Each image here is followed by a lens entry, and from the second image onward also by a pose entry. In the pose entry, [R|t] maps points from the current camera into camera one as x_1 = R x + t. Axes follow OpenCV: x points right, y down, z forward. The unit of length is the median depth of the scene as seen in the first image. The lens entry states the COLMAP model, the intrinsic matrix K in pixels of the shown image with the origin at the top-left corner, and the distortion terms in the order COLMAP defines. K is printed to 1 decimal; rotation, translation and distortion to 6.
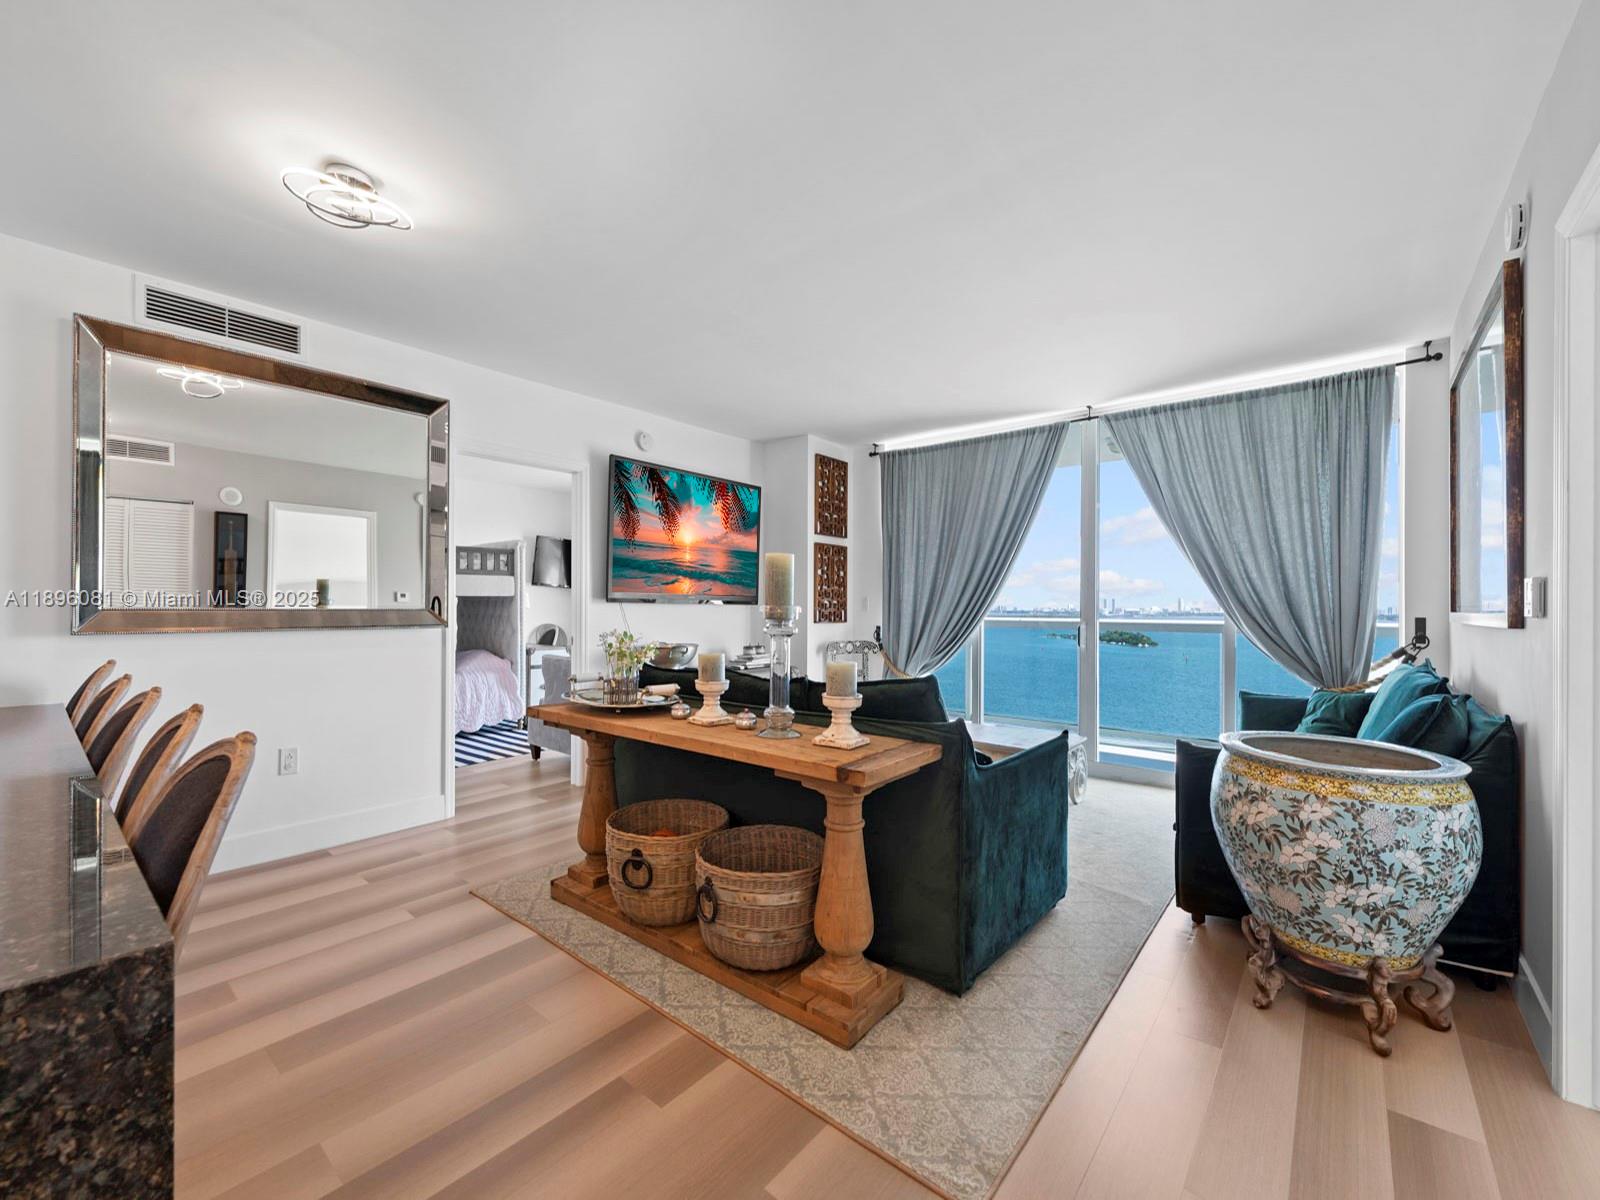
lens RADIAL K [[656.4, 0, 797.2], [0, 656.4, 603.8], [0, 0, 1]] dist [-0.002513, -0.000448]
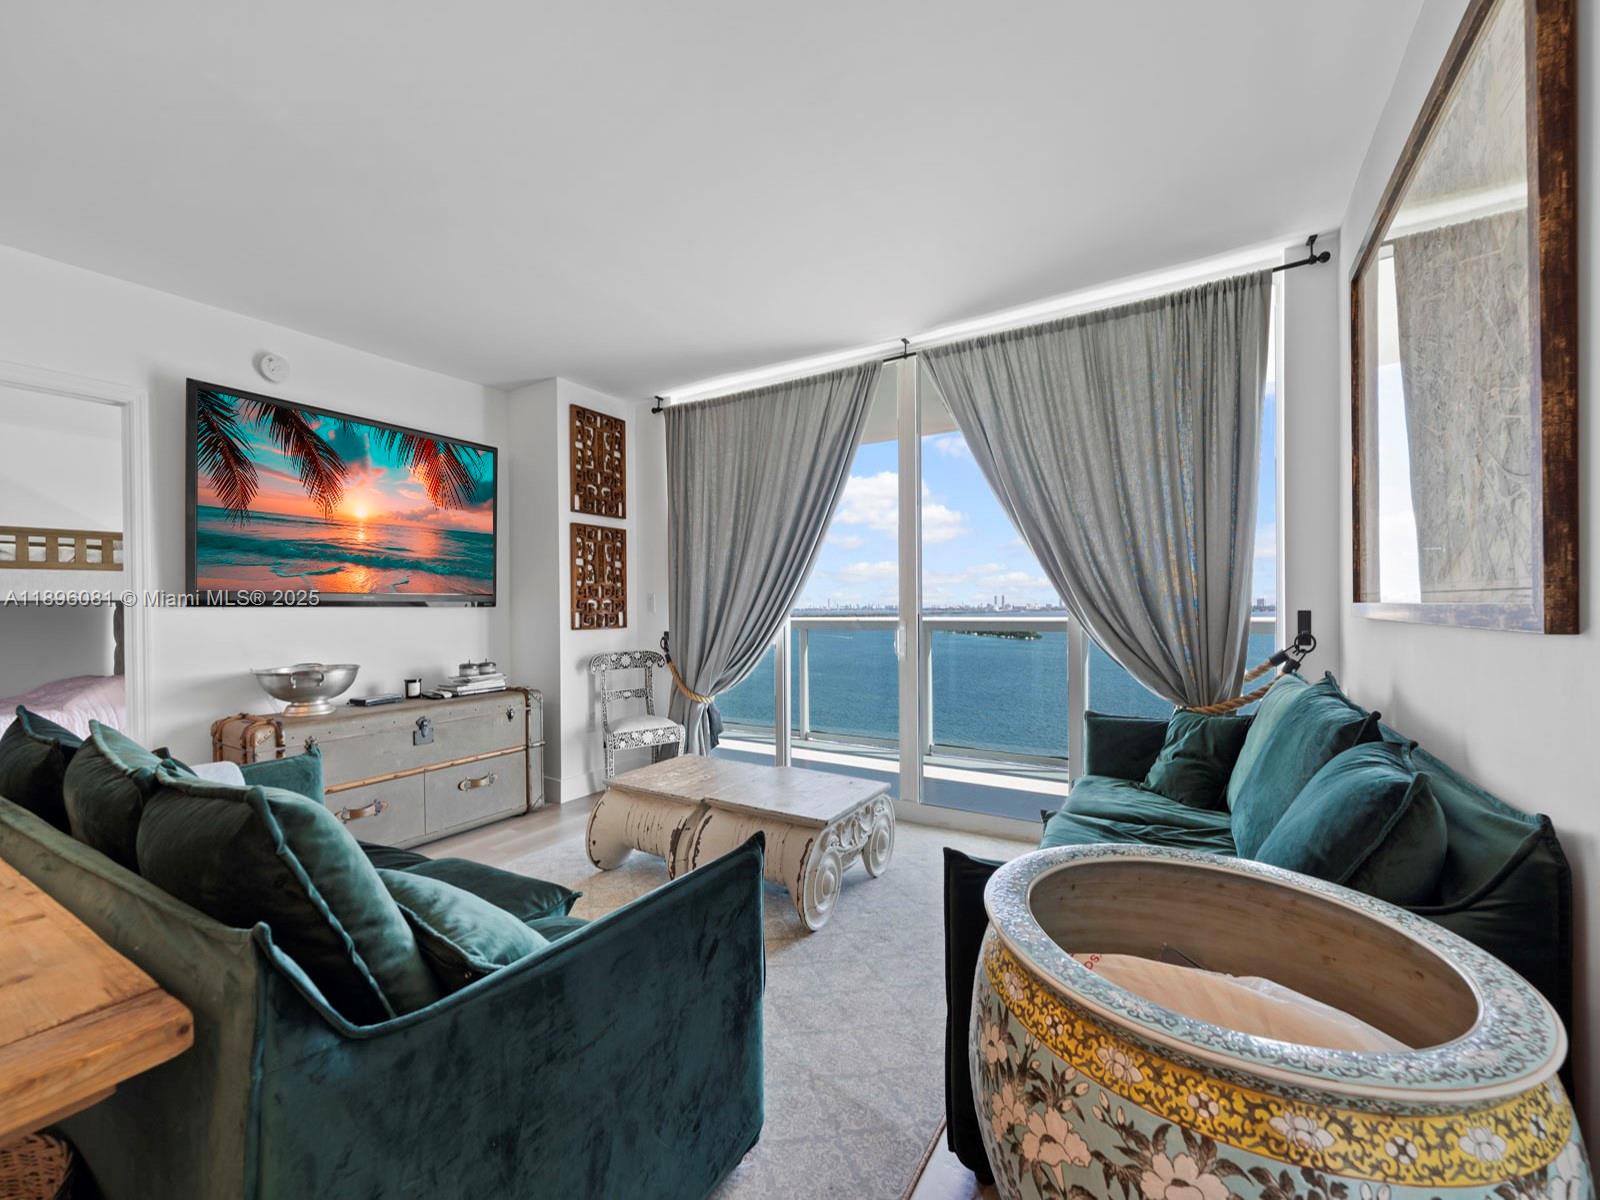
lens RADIAL K [[647.5, 0, 800.9], [0, 647.5, 612.1], [0, 0, 1]] dist [-0.001637, -0.000392]
pose [[0.989411, -0.016256, 0.144225, 0.232959], [0.014435, 0.999802, 0.013661, 0.003477], [-0.144418, -0.011435, 0.989451, 0.296154]]
